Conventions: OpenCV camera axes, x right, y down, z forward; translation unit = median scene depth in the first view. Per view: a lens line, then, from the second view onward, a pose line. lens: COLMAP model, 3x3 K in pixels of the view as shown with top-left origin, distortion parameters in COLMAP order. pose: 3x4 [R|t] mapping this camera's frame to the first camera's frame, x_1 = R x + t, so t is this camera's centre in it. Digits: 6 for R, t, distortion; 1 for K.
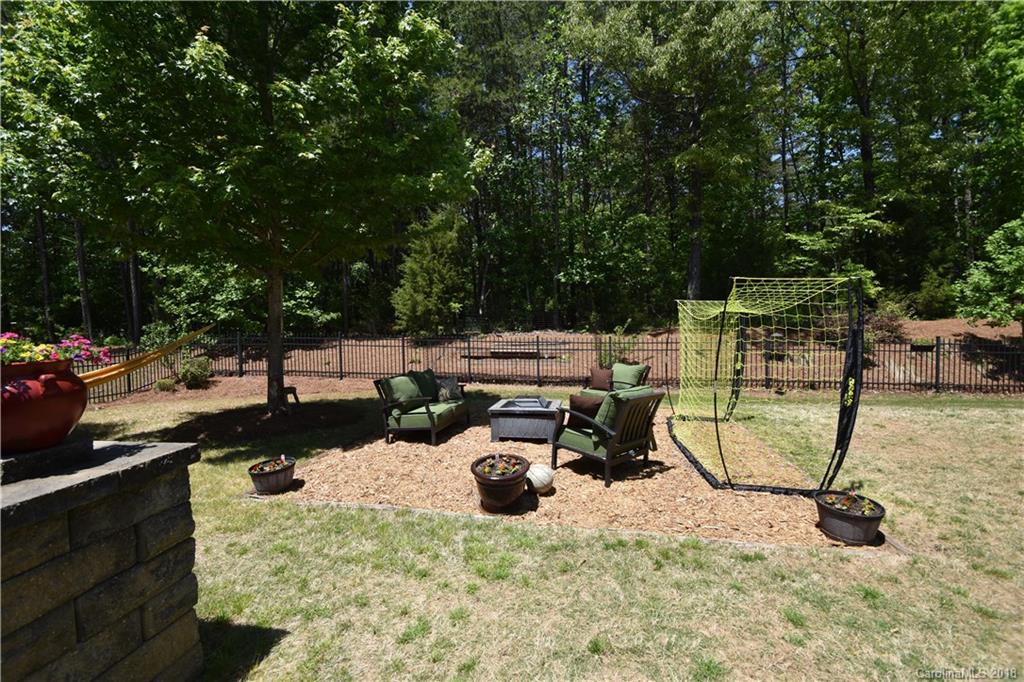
lens RADIAL K [[447.6, 0, 505.4], [0, 447.6, 332.1], [0, 0, 1]] dist [0.012922, -0.016970]
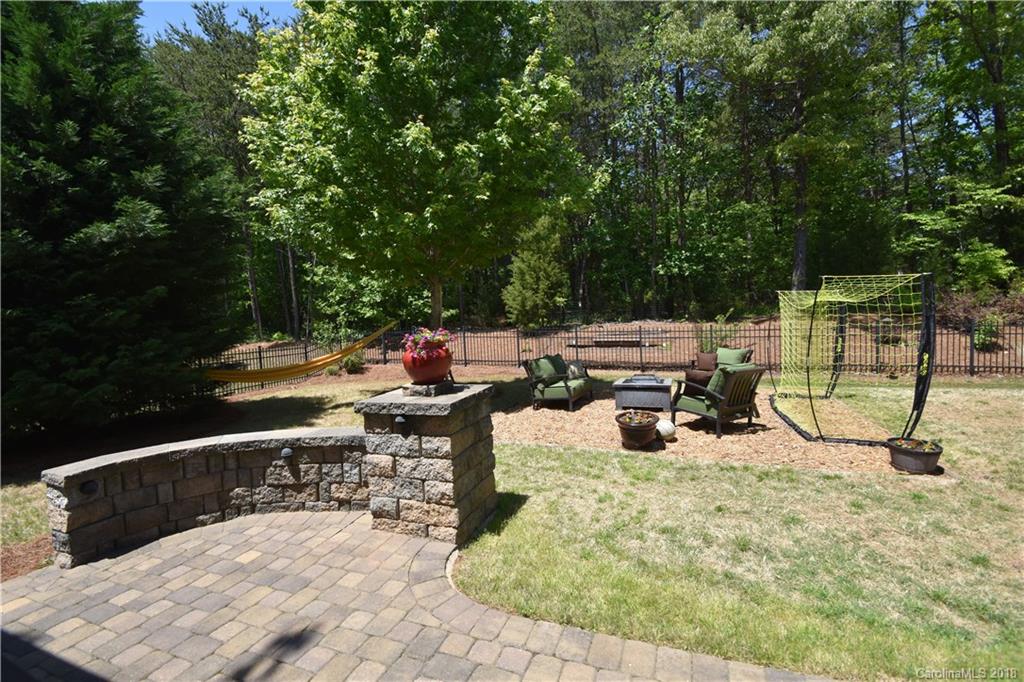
lens RADIAL K [[447.6, 0, 505.4], [0, 447.6, 332.1], [0, 0, 1]] dist [0.012922, -0.016970]
pose [[0.981815, -0.017535, -0.189031, -0.046905], [0.020998, 0.999646, 0.016333, -0.000465], [0.188678, -0.020006, 0.981835, -0.143552]]
